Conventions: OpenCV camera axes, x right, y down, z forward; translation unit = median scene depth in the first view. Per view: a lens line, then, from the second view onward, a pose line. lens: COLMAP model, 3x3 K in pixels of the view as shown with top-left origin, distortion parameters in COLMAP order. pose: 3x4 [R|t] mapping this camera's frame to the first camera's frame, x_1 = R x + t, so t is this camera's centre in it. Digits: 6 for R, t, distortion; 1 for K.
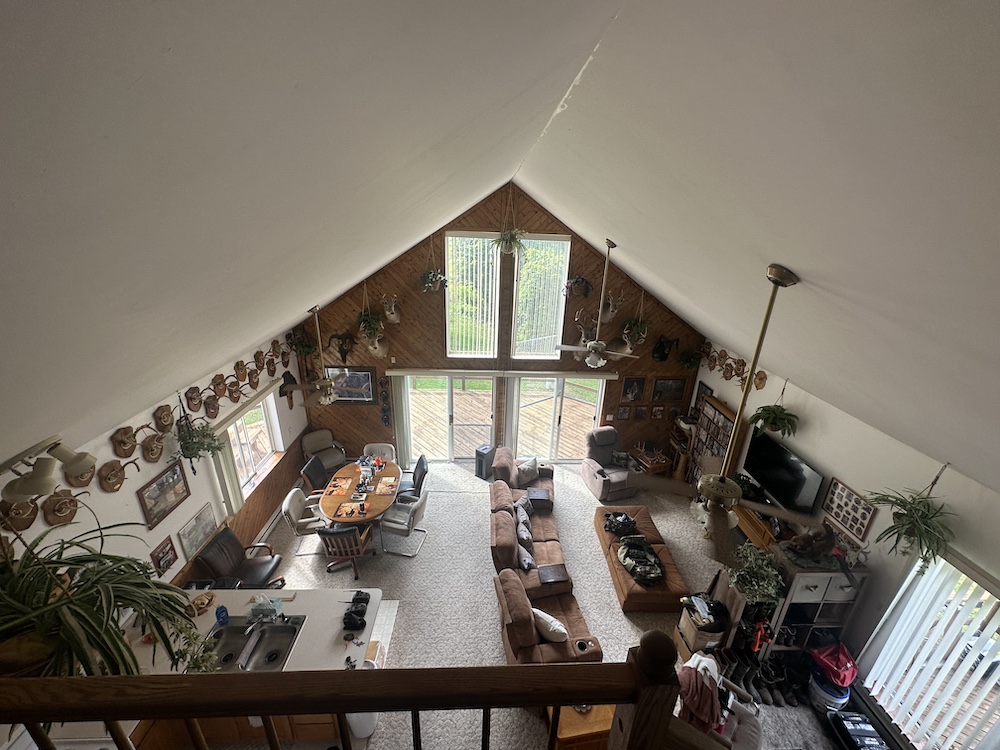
lens RADIAL K [[398.1, 0, 501.4], [0, 398.1, 374.8], [0, 0, 1]] dist [-0.000496, 0.000170]
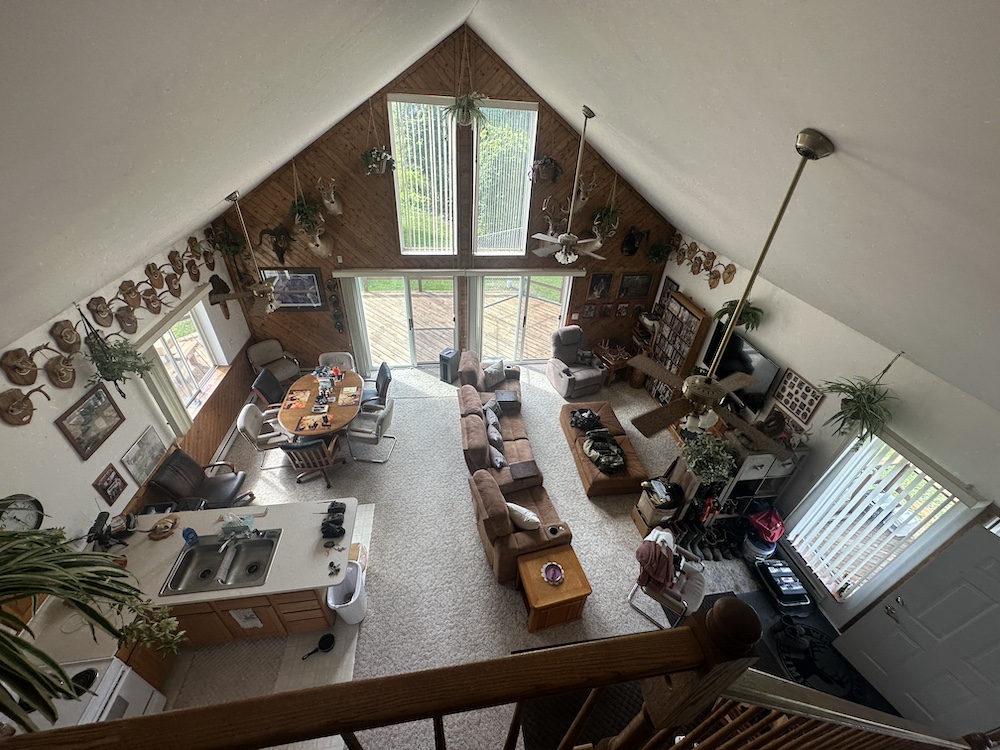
lens RADIAL K [[398.1, 0, 501.4], [0, 398.1, 374.8], [0, 0, 1]] dist [-0.000496, 0.000170]
pose [[0.993808, -0.047103, 0.100629, -0.019116], [0.020699, 0.968326, 0.248831, -0.001346], [-0.109162, -0.245208, 0.963305, 0.053962]]
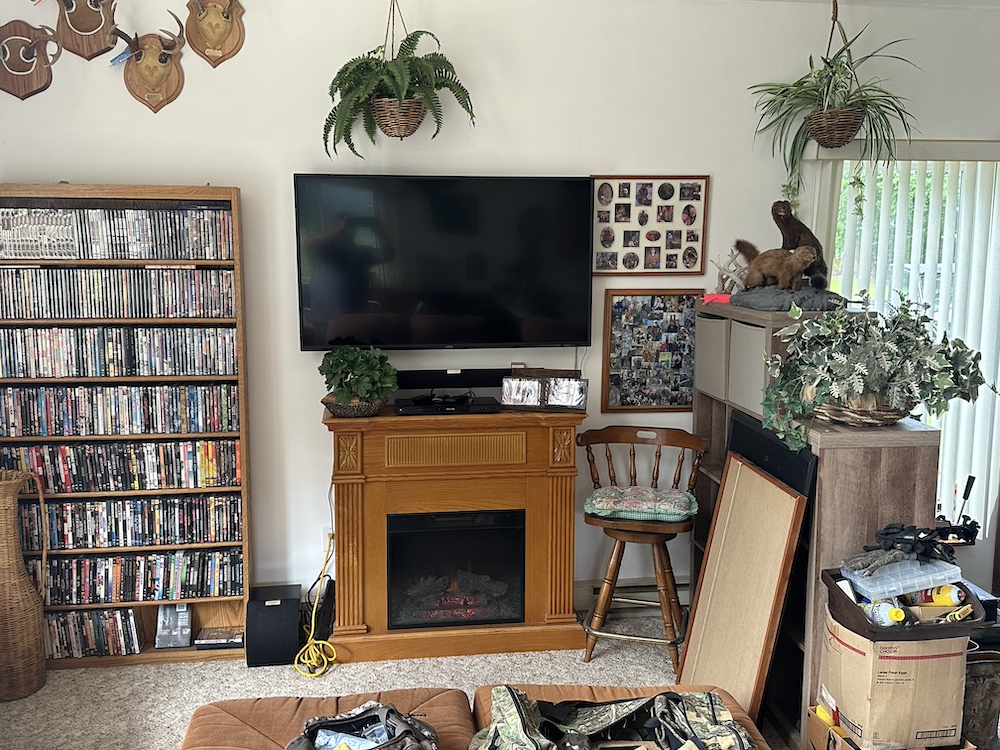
lens RADIAL K [[942.5, 0, 500.0], [0, 942.5, 375.0], [0, 0, 1]] dist [0.161873, -0.333168]
pose [[-0.108258, -0.178584, 0.977951, -0.065575], [0.352014, 0.913110, 0.205711, 0.169711], [-0.929713, 0.366522, -0.035987, 0.942579]]
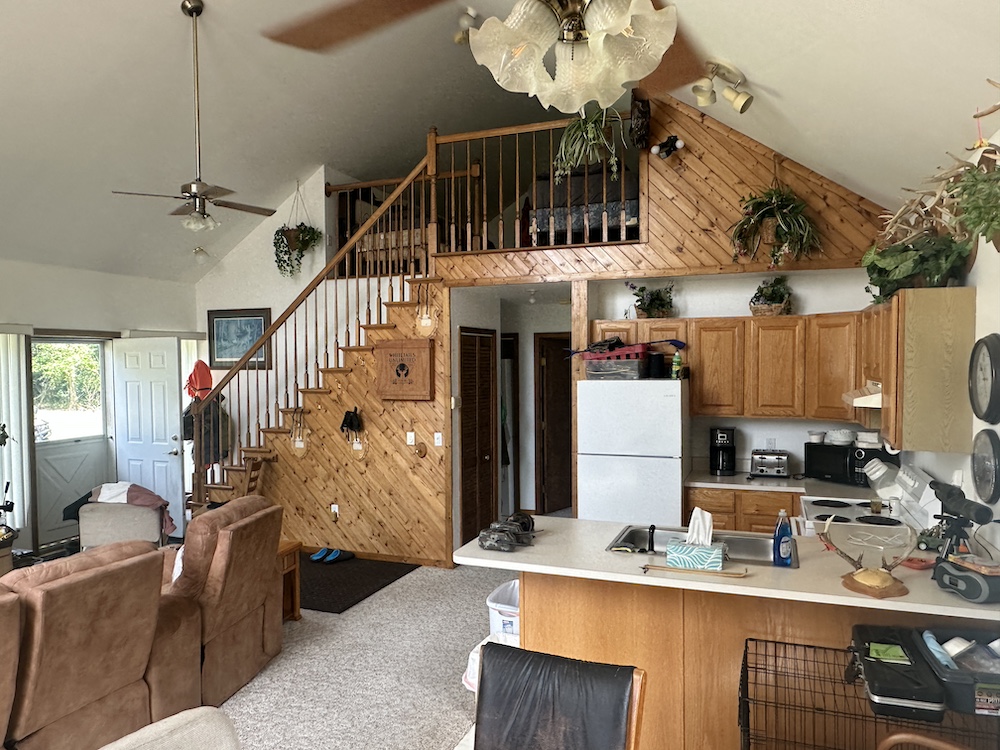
lens RADIAL K [[702.2, 0, 497.9], [0, 702.2, 383.3], [0, 0, 1]] dist [-0.001430, 0.001475]
pose [[-0.916292, -0.039341, 0.398575, -0.479897], [0.122898, 0.919536, 0.373296, 0.064028], [-0.381190, 0.391032, -0.837728, 1.149712]]
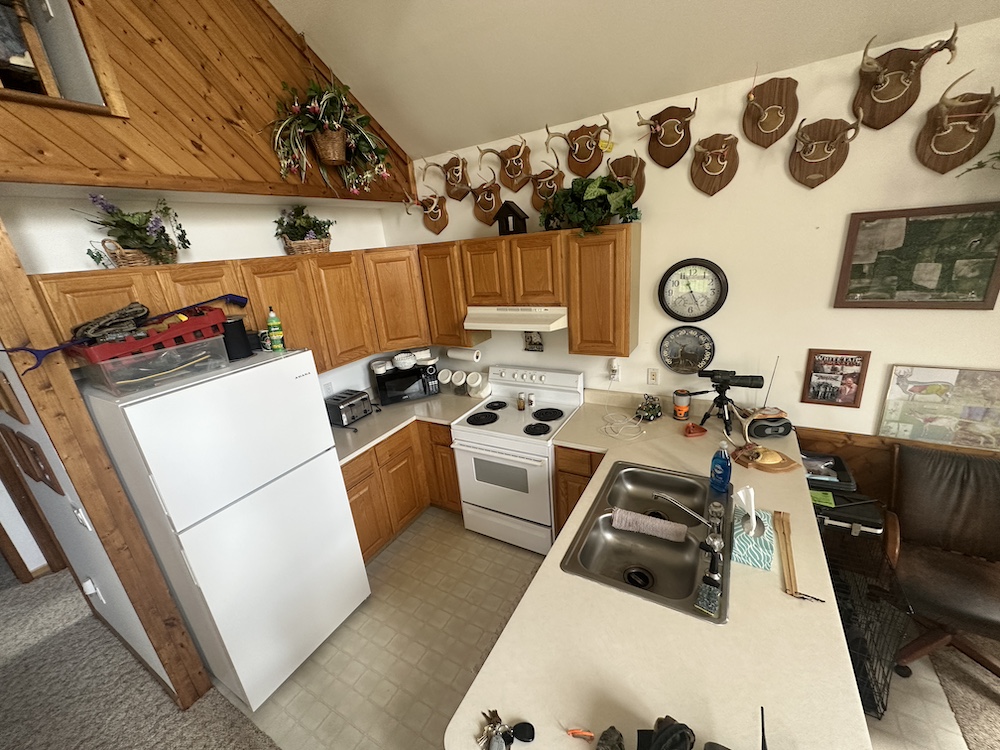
lens RADIAL K [[398.1, 0, 501.4], [0, 398.1, 374.8], [0, 0, 1]] dist [-0.000496, 0.000170]
pose [[-0.527174, 0.282308, -0.801492, -0.136858], [-0.241690, 0.854433, 0.459925, 0.229733], [0.814662, 0.436173, -0.382204, 0.611578]]
